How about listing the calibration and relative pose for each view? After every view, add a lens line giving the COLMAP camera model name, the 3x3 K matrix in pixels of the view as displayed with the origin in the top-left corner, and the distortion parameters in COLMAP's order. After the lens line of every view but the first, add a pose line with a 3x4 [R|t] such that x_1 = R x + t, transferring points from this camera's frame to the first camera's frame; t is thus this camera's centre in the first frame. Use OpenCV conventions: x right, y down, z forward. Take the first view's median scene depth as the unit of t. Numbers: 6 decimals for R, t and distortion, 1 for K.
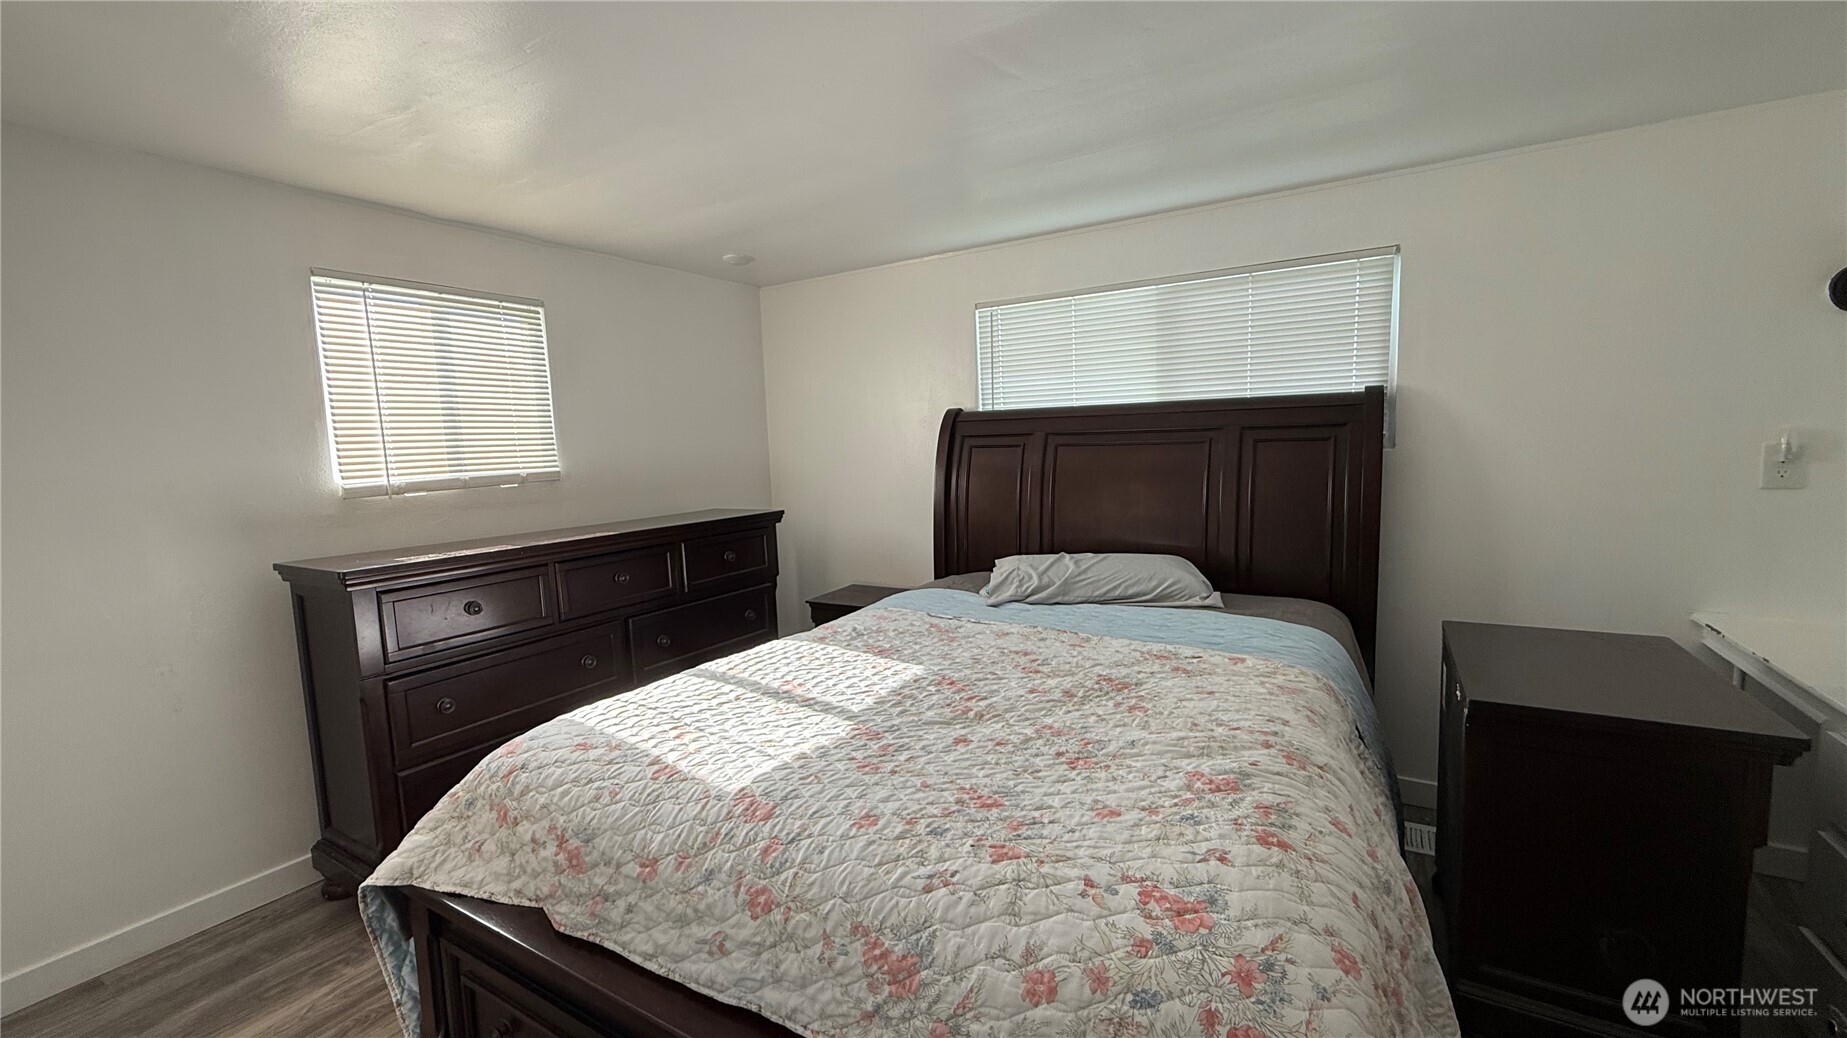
lens RADIAL K [[736.3, 0, 919.8], [0, 736.3, 524.1], [0, 0, 1]] dist [0.000049, -0.000152]
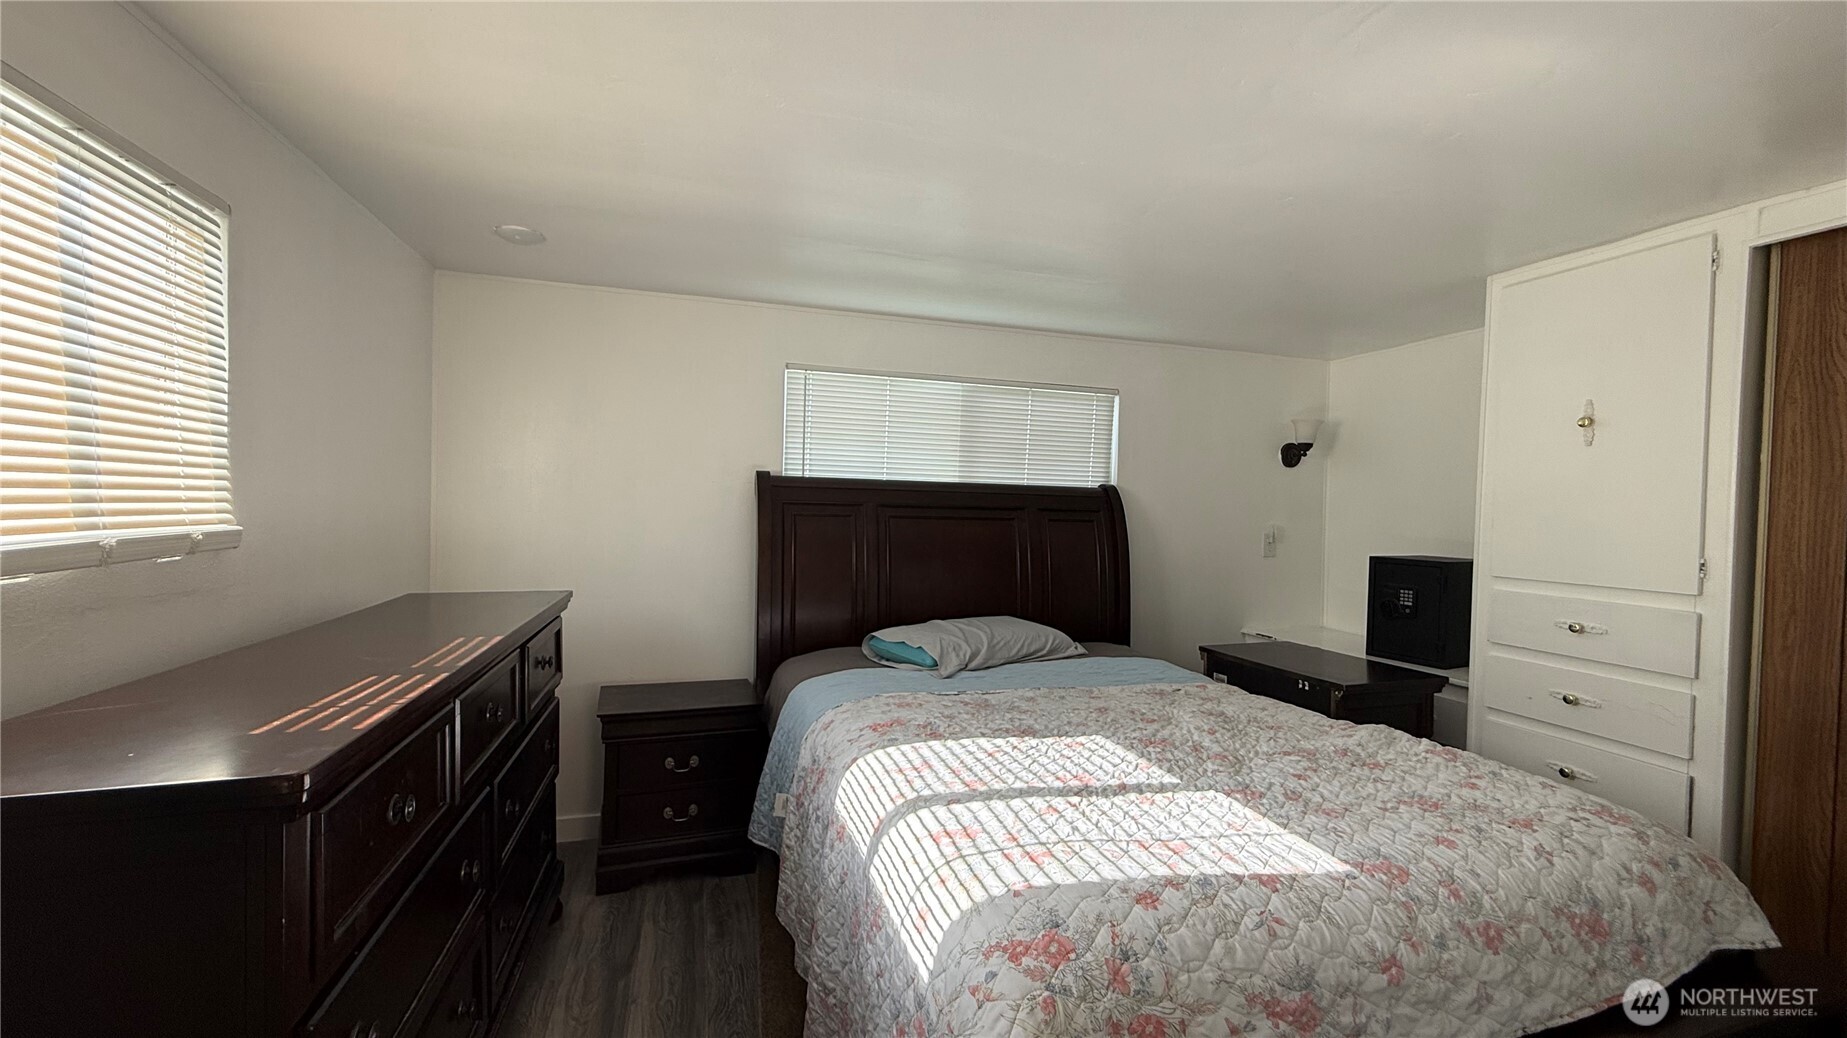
lens RADIAL K [[736.3, 0, 923.8], [0, 736.3, 520.7], [0, 0, 1]] dist [0.000049, -0.000152]
pose [[0.657091, 0.033671, 0.753059, -0.985201], [0.040309, 0.996003, -0.079705, -0.031691], [-0.752732, 0.082729, 0.653108, 0.526458]]
